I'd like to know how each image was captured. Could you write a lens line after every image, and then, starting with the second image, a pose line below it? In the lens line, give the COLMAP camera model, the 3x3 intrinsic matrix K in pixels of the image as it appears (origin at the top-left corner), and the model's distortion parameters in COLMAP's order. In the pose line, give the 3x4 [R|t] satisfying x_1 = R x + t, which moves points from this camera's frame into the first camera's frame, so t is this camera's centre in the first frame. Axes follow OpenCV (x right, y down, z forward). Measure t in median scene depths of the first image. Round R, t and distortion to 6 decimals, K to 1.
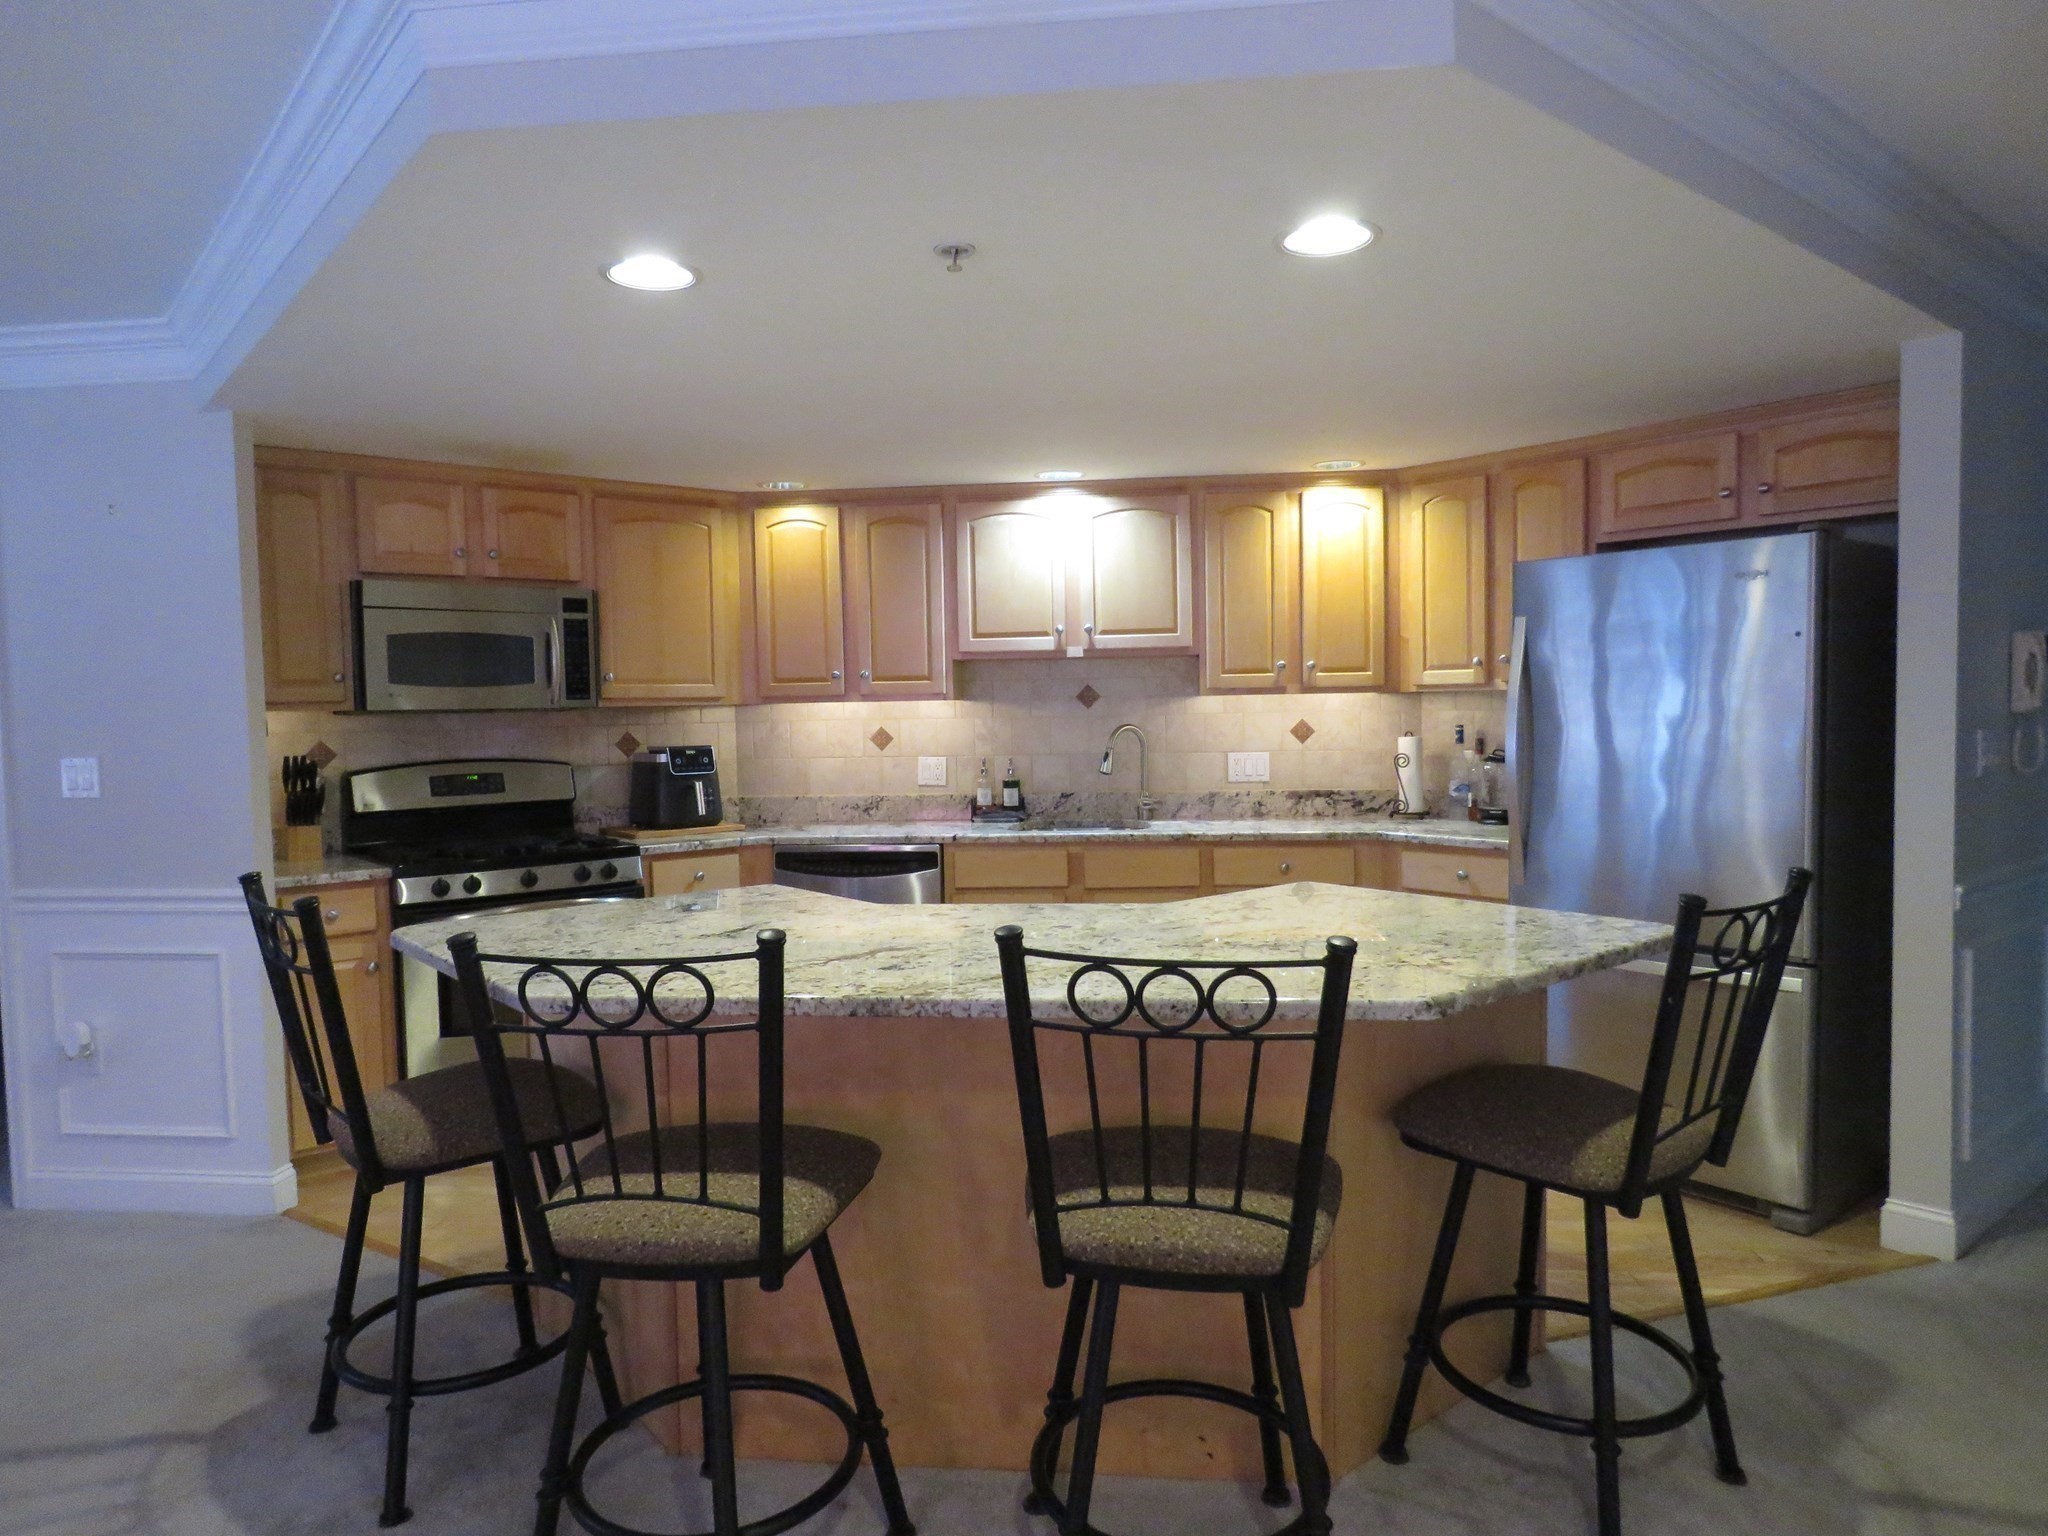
lens RADIAL K [[1309.7, 0, 1024.0], [0, 1309.7, 768.0], [0, 0, 1]] dist [0.003249, 0.003253]
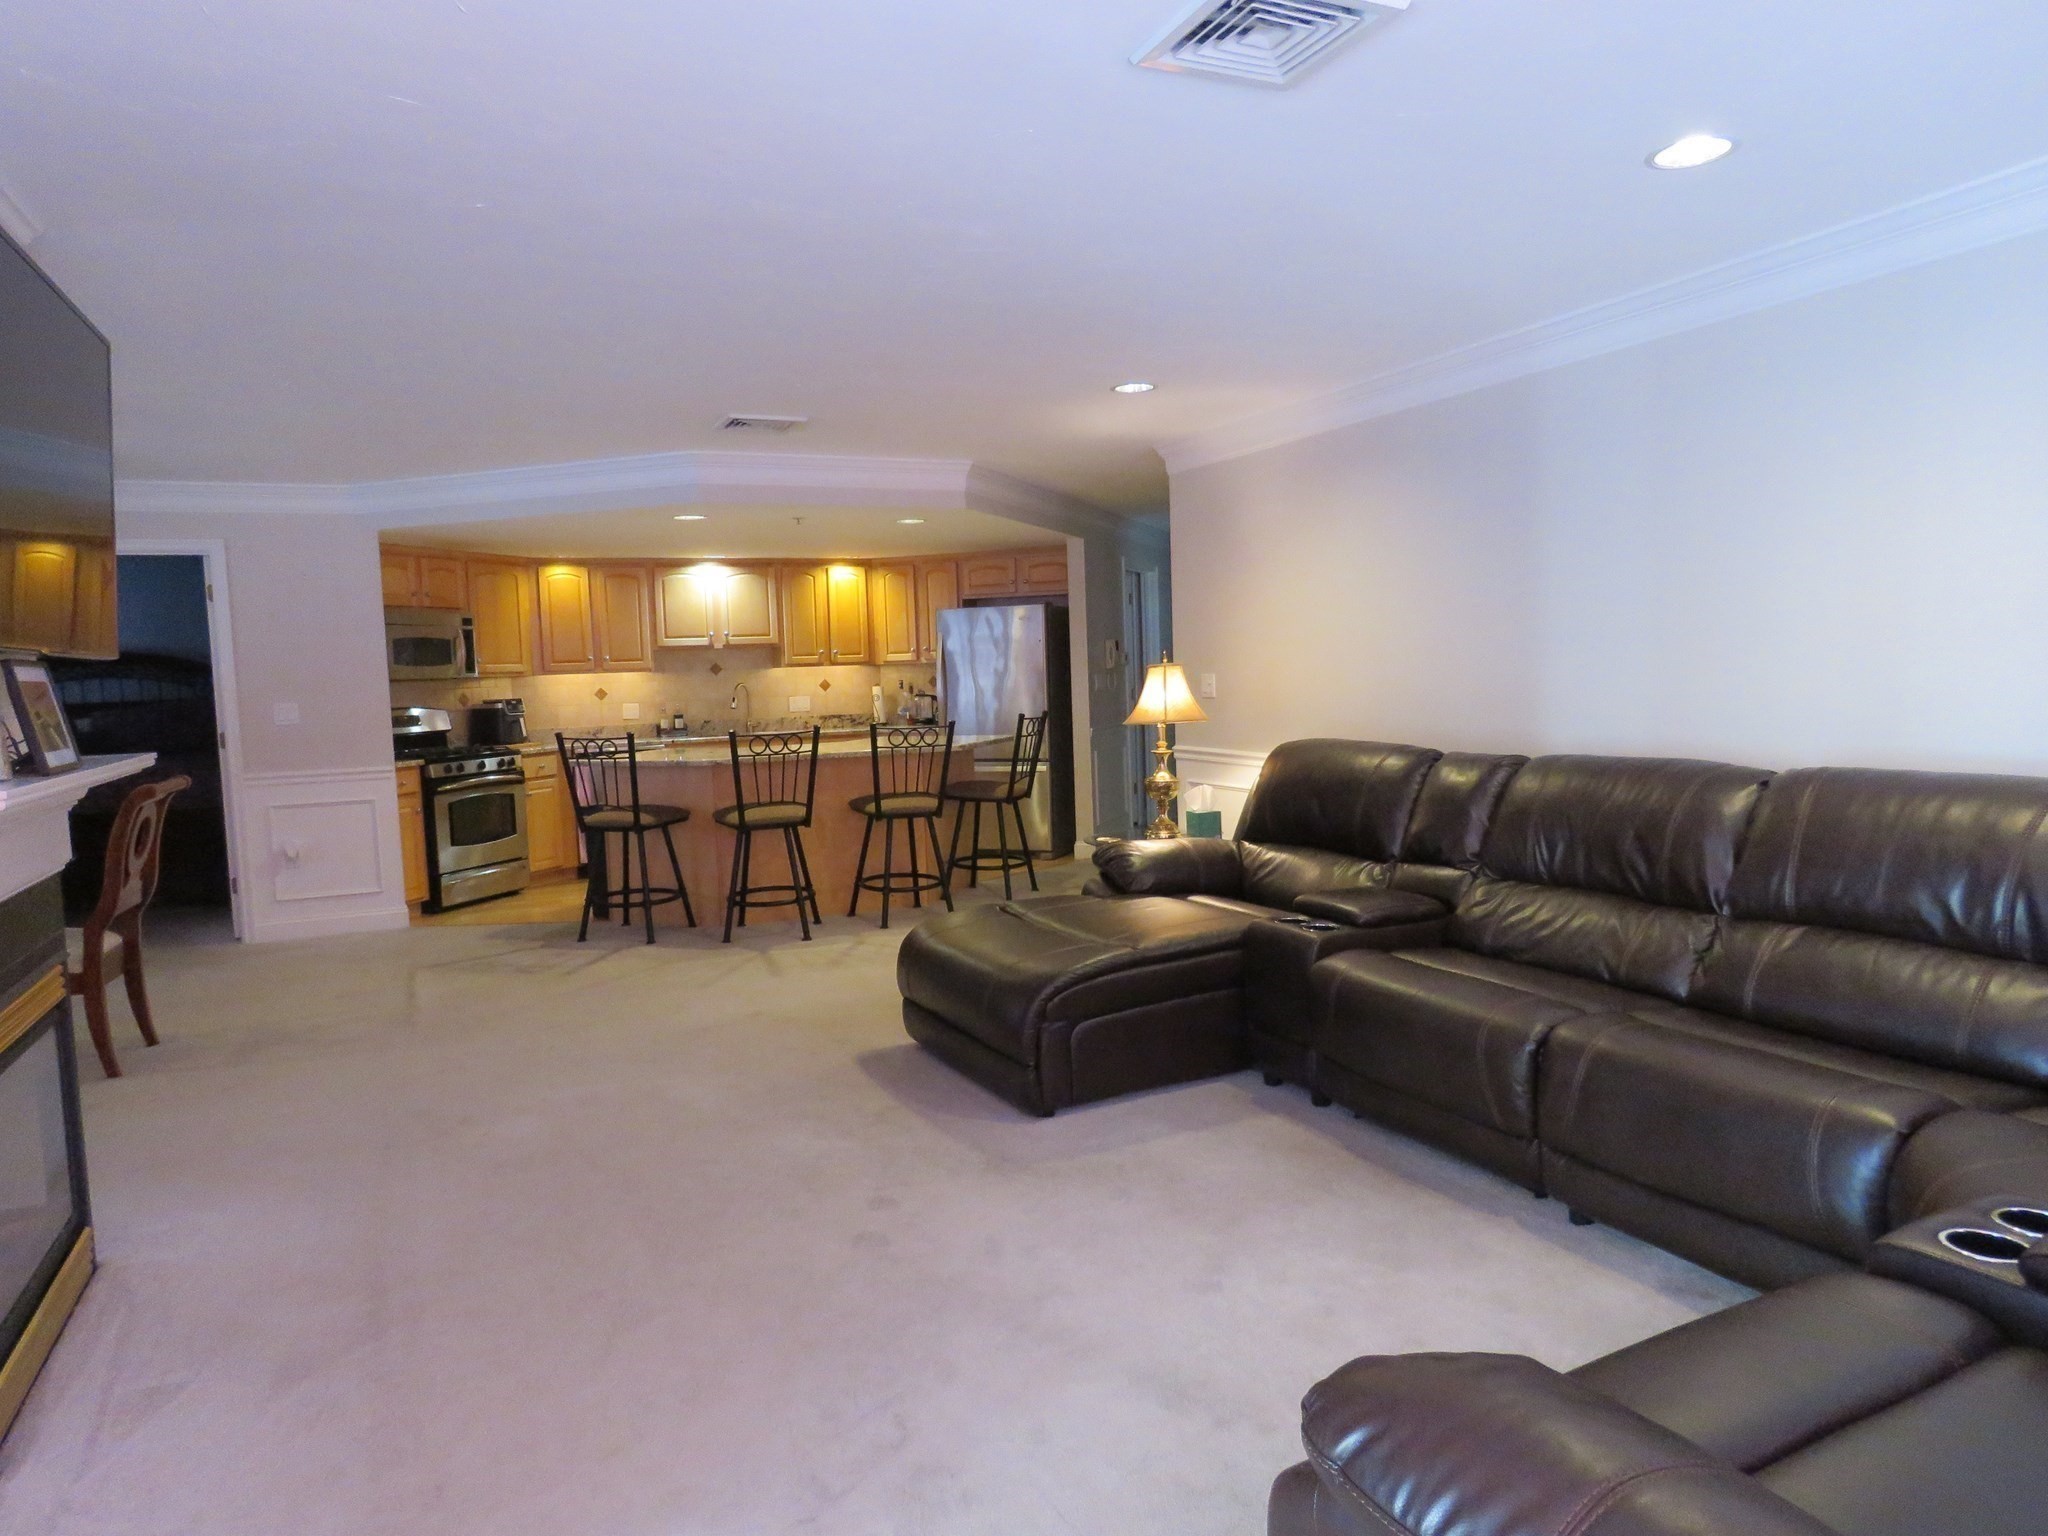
lens RADIAL K [[1284.4, 0, 1041.1], [0, 1284.4, 770.2], [0, 0, 1]] dist [-0.003704, -0.000532]
pose [[0.855986, -0.052242, 0.514353, -0.546157], [0.044153, 0.998634, 0.027951, 0.064293], [-0.515110, -0.001215, 0.857123, -0.887393]]
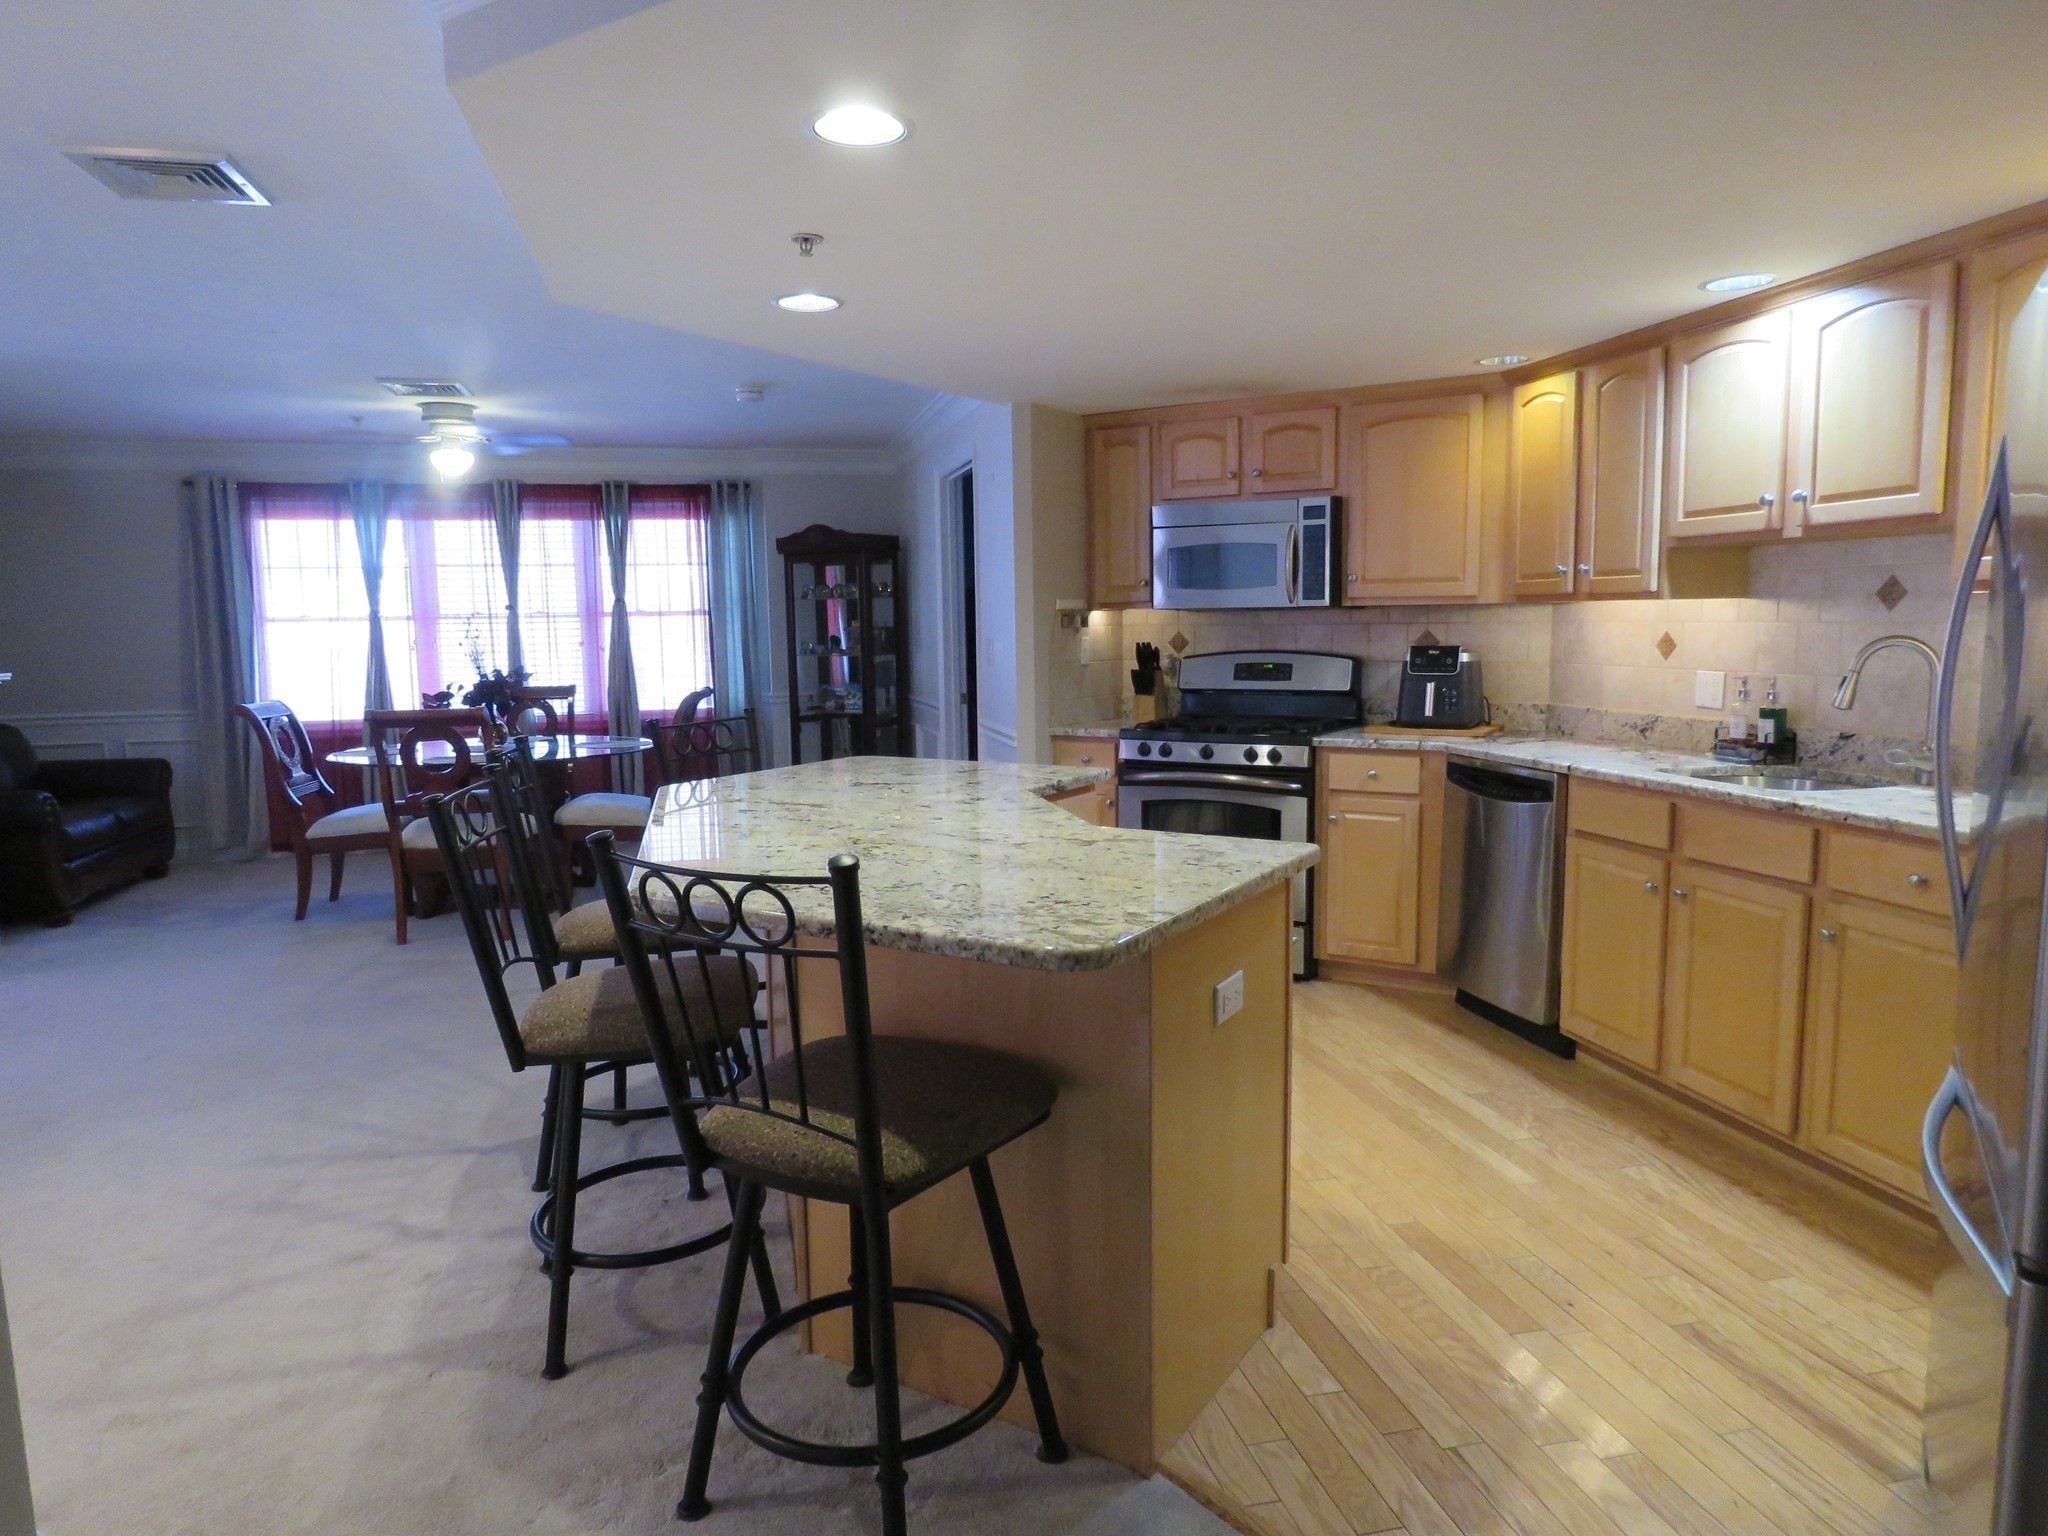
lens RADIAL K [[1297.9, 0, 1024.0], [0, 1297.9, 768.0], [0, 0, 1]] dist [-0.010597, -0.000764]
pose [[0.315090, 0.122574, -0.941113, 0.580565], [-0.037399, 0.992458, 0.116740, -0.028072], [0.948325, -0.001587, 0.317298, 0.395410]]
